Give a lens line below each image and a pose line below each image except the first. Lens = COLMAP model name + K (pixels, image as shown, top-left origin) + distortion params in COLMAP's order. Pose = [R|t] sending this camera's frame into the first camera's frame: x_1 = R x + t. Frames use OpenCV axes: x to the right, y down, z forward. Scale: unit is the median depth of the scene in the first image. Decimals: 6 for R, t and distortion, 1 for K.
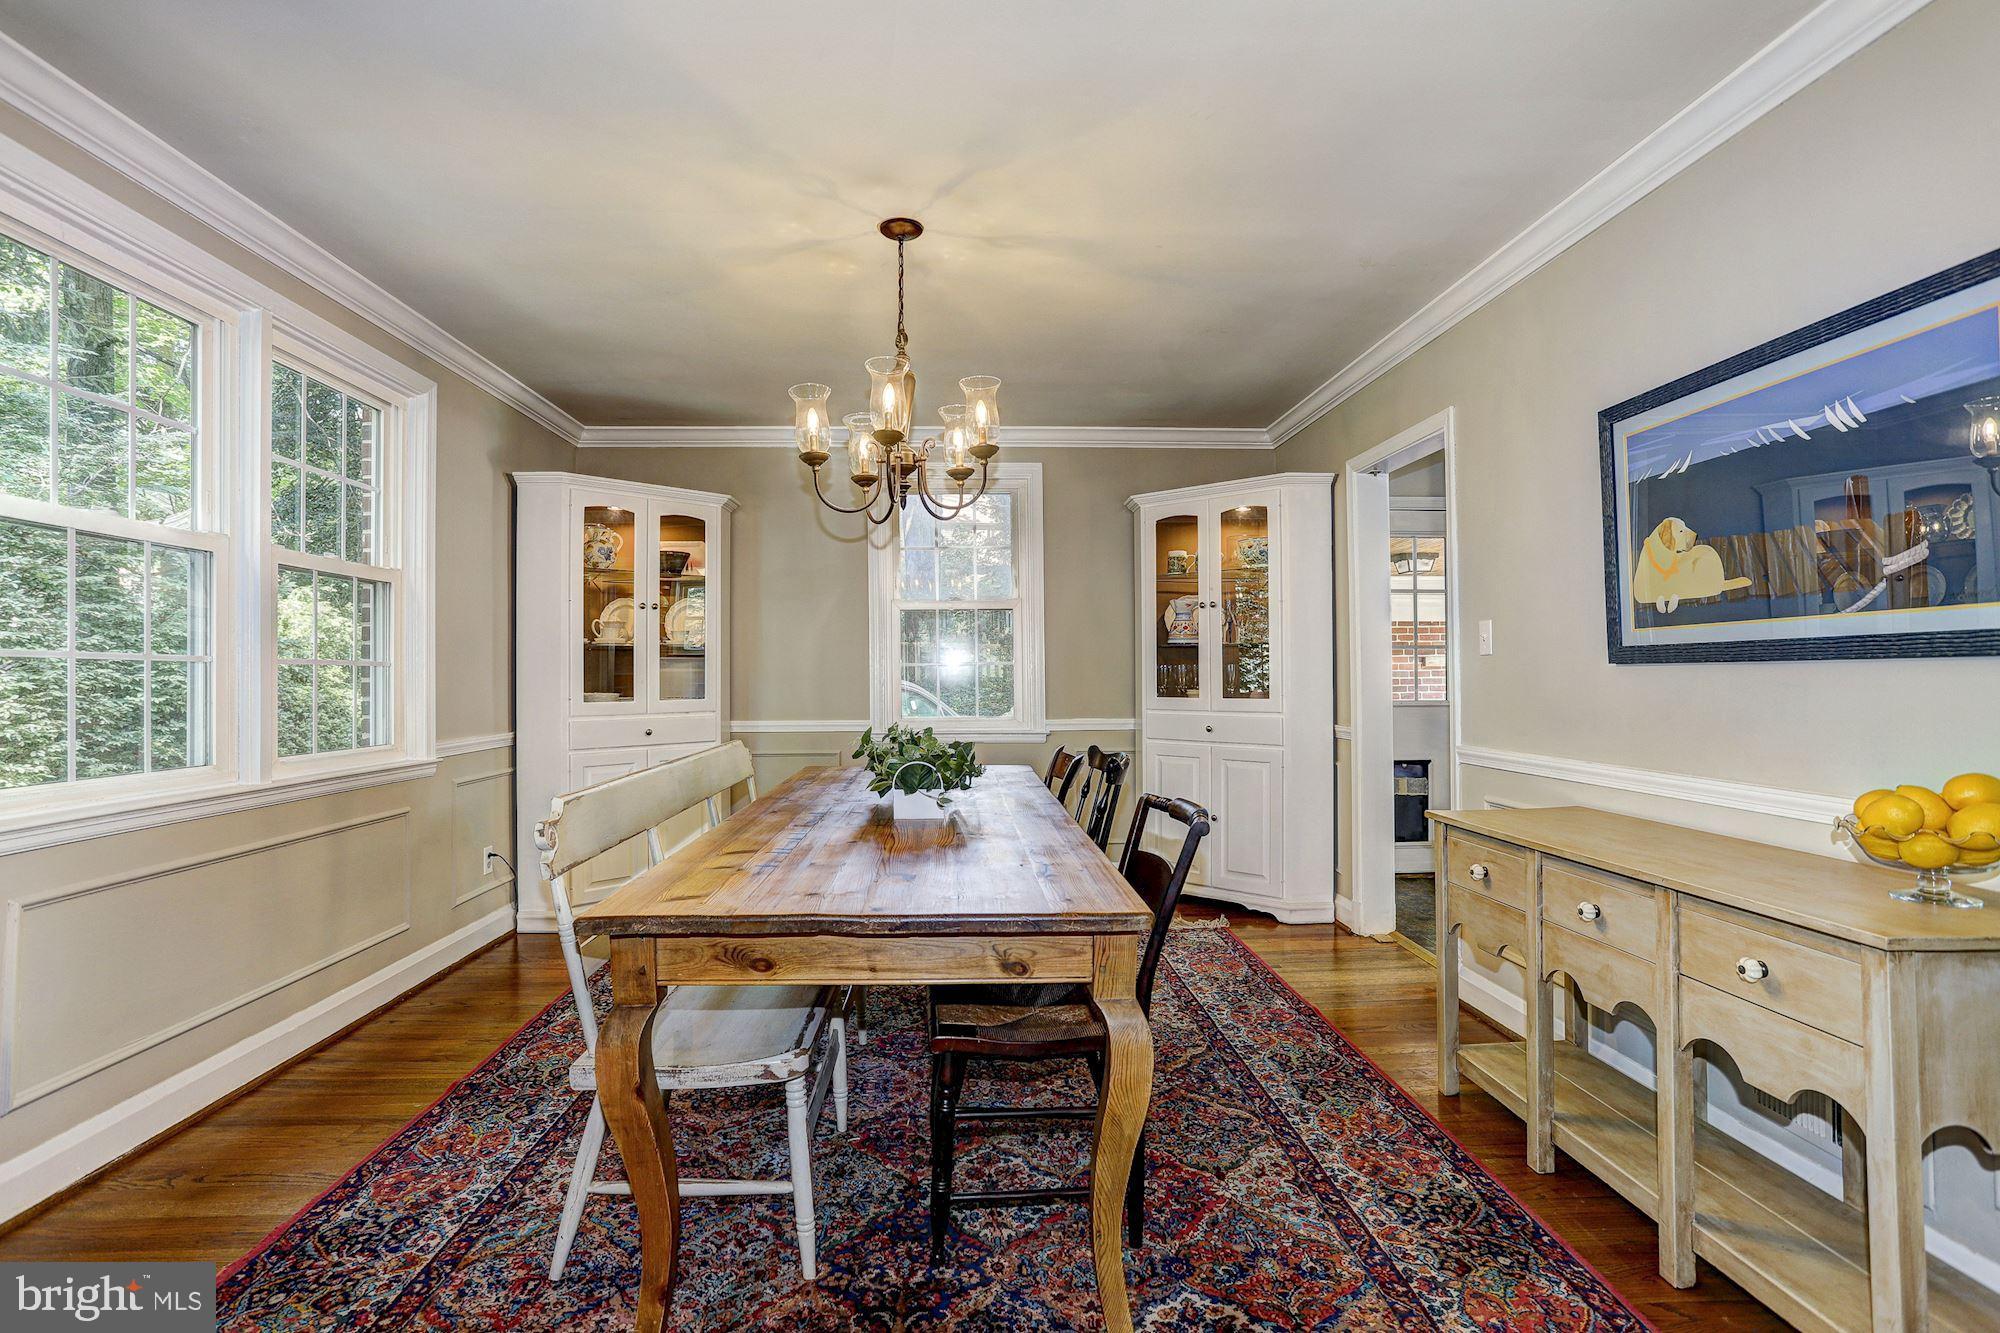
lens RADIAL K [[965.5, 0, 987.7], [0, 965.5, 672.8], [0, 0, 1]] dist [-0.049788, 0.023193]
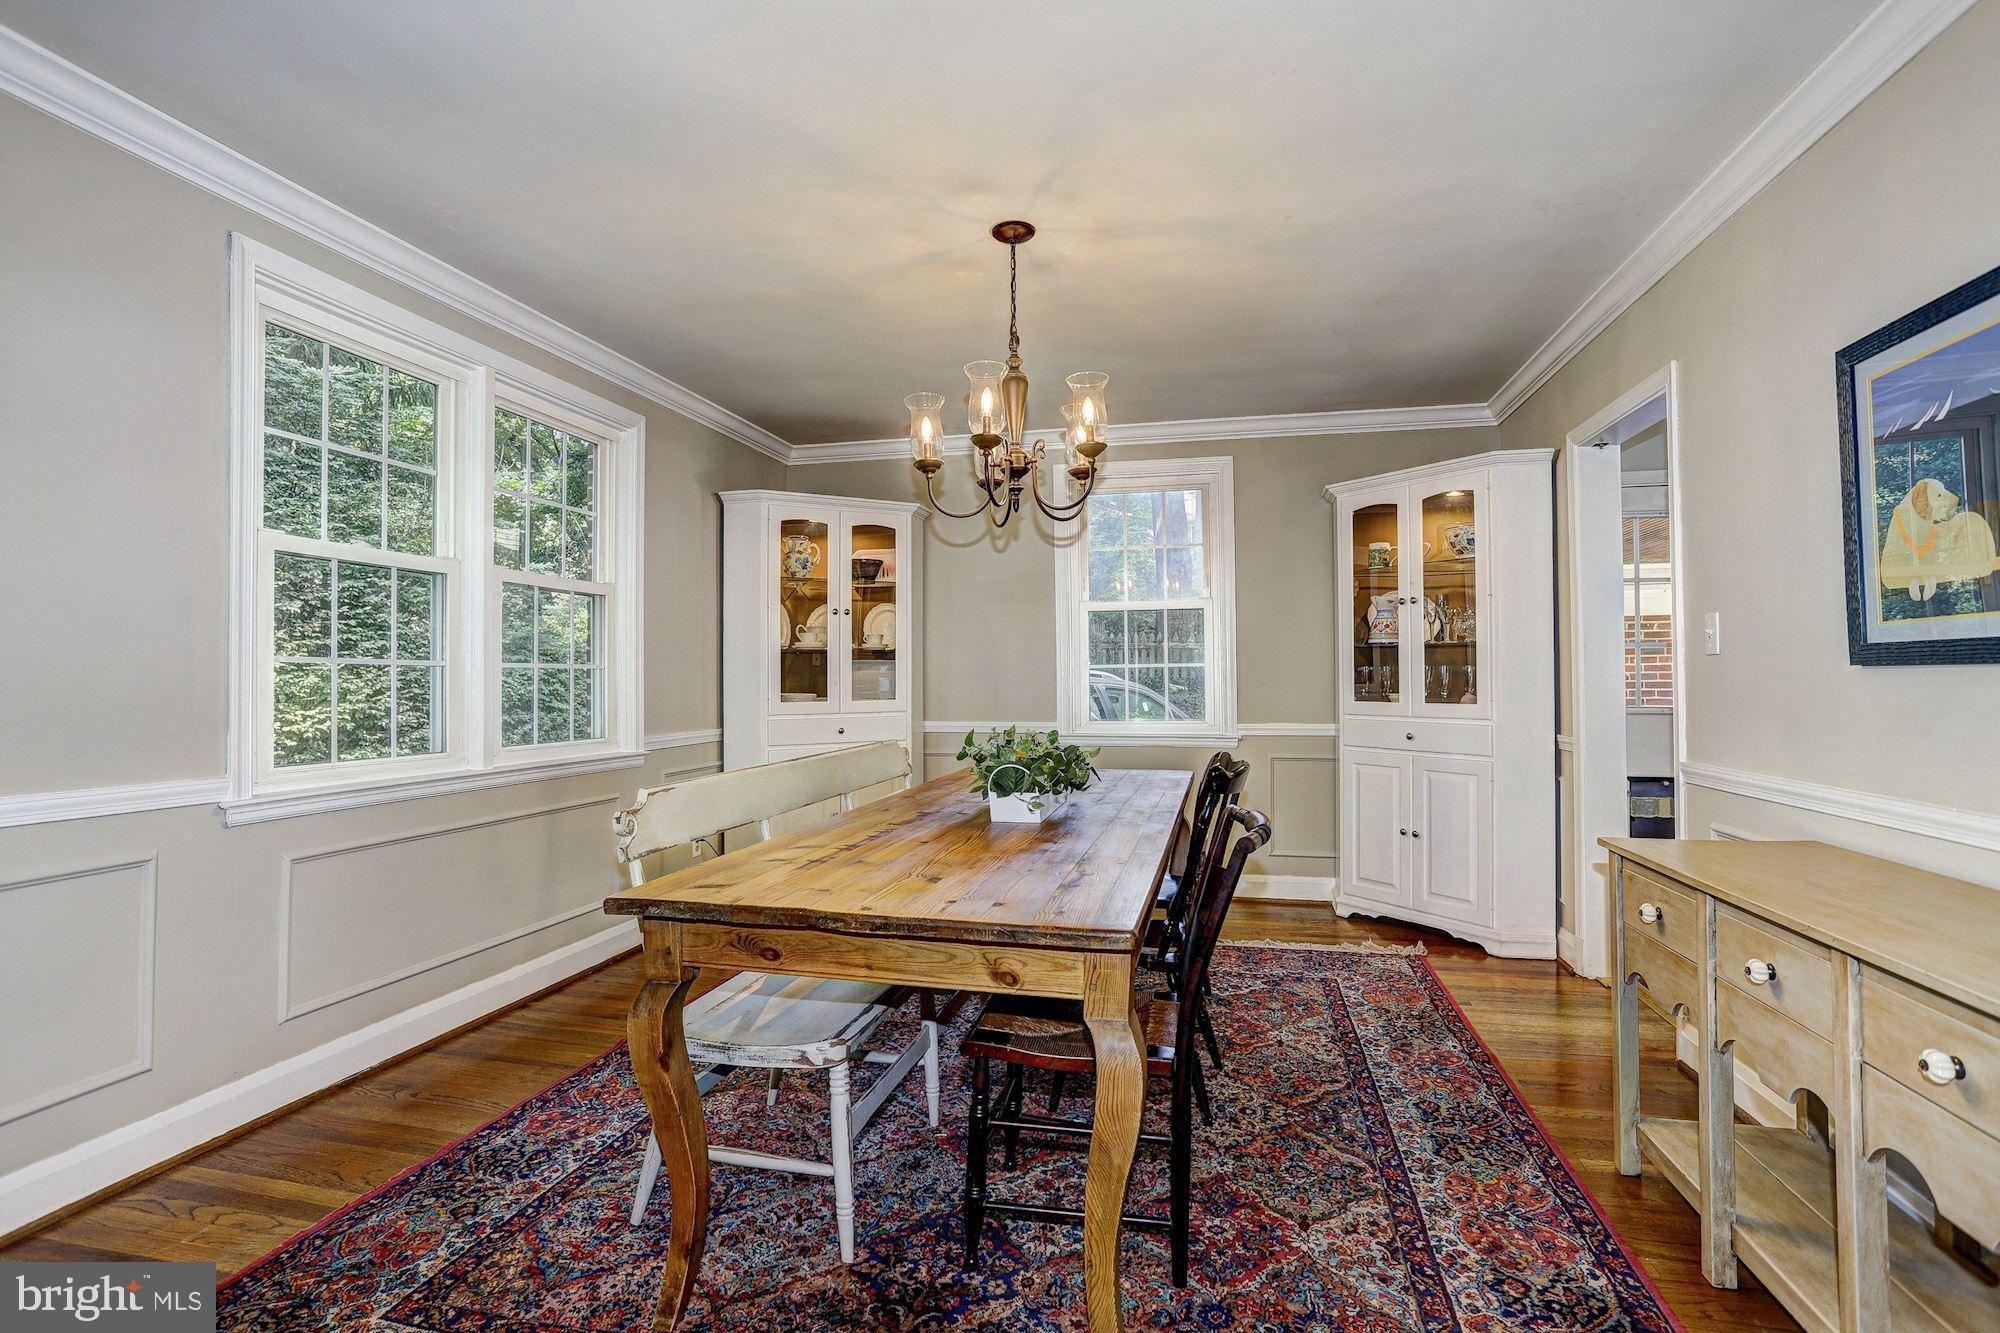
lens RADIAL K [[965.5, 0, 993.7], [0, 965.5, 673.4], [0, 0, 1]] dist [-0.049788, 0.023193]
pose [[0.960726, 0.000589, -0.277498, 0.181987], [-0.000690, 1.000000, -0.000267, -0.002029], [0.277498, 0.000448, 0.960726, 0.035258]]
